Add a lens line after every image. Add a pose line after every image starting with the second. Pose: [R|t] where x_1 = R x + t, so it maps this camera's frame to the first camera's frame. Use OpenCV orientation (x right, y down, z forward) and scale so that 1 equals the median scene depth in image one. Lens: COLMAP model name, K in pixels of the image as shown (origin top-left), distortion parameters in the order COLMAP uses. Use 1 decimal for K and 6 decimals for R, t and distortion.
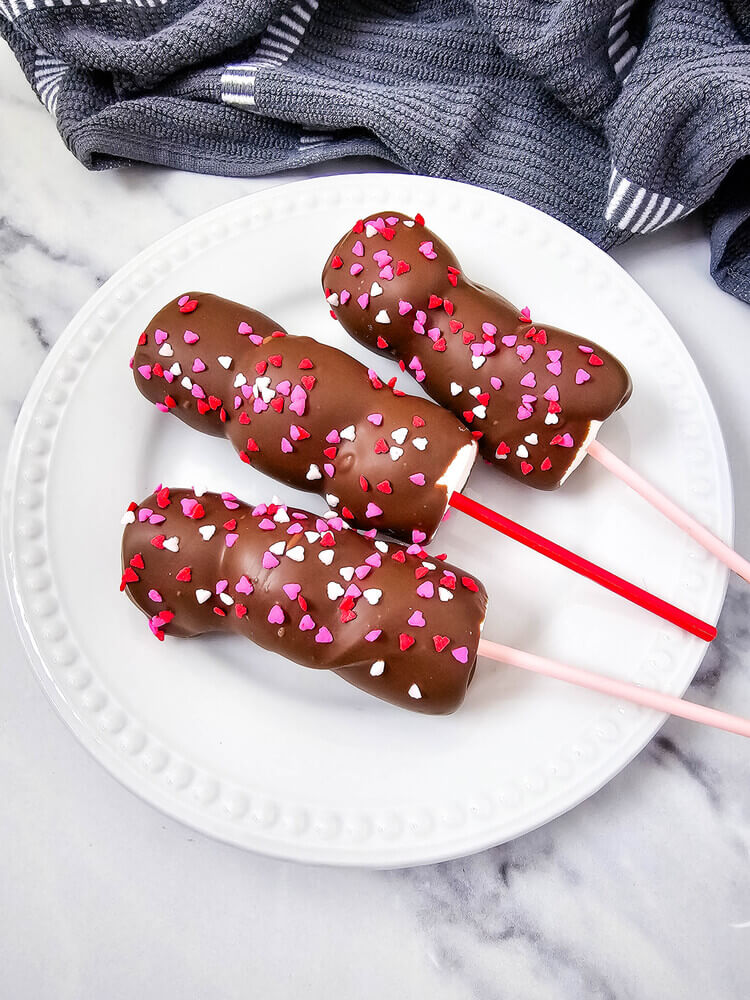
lens RADIAL K [[742.7, 0, 379.9], [0, 742.7, 501.9], [0, 0, 1]] dist [-0.001862, 0.001359]
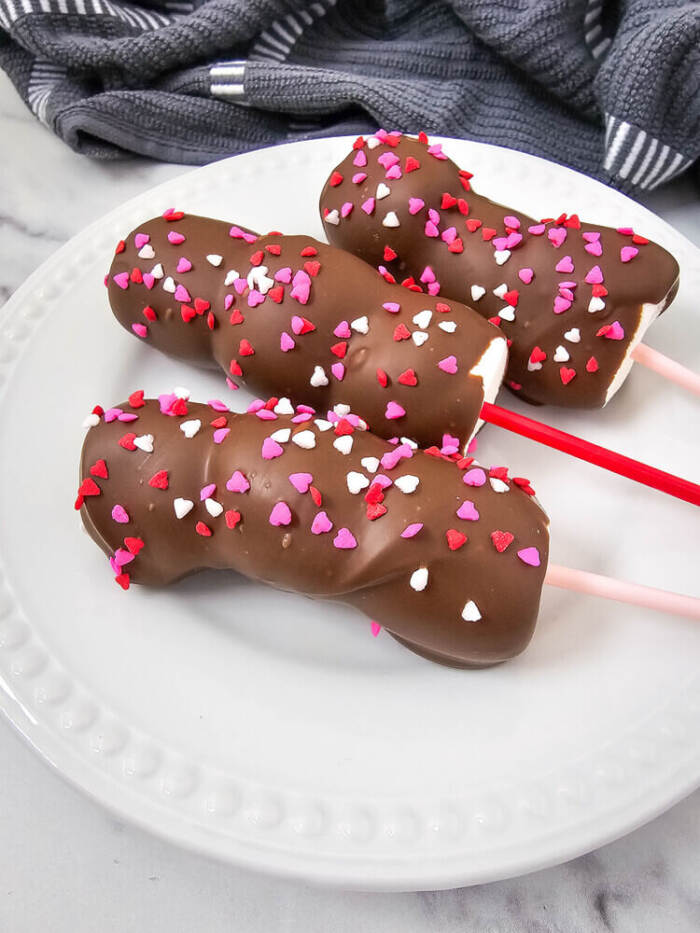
lens RADIAL K [[689.8, 0, 354.7], [0, 689.8, 450.4], [0, 0, 1]] dist [0.003534, -0.003551]
pose [[0.999353, -0.026760, 0.024049, -0.058348], [0.031788, 0.969809, -0.241786, 0.191752], [-0.016852, 0.242394, 0.970031, 0.222578]]
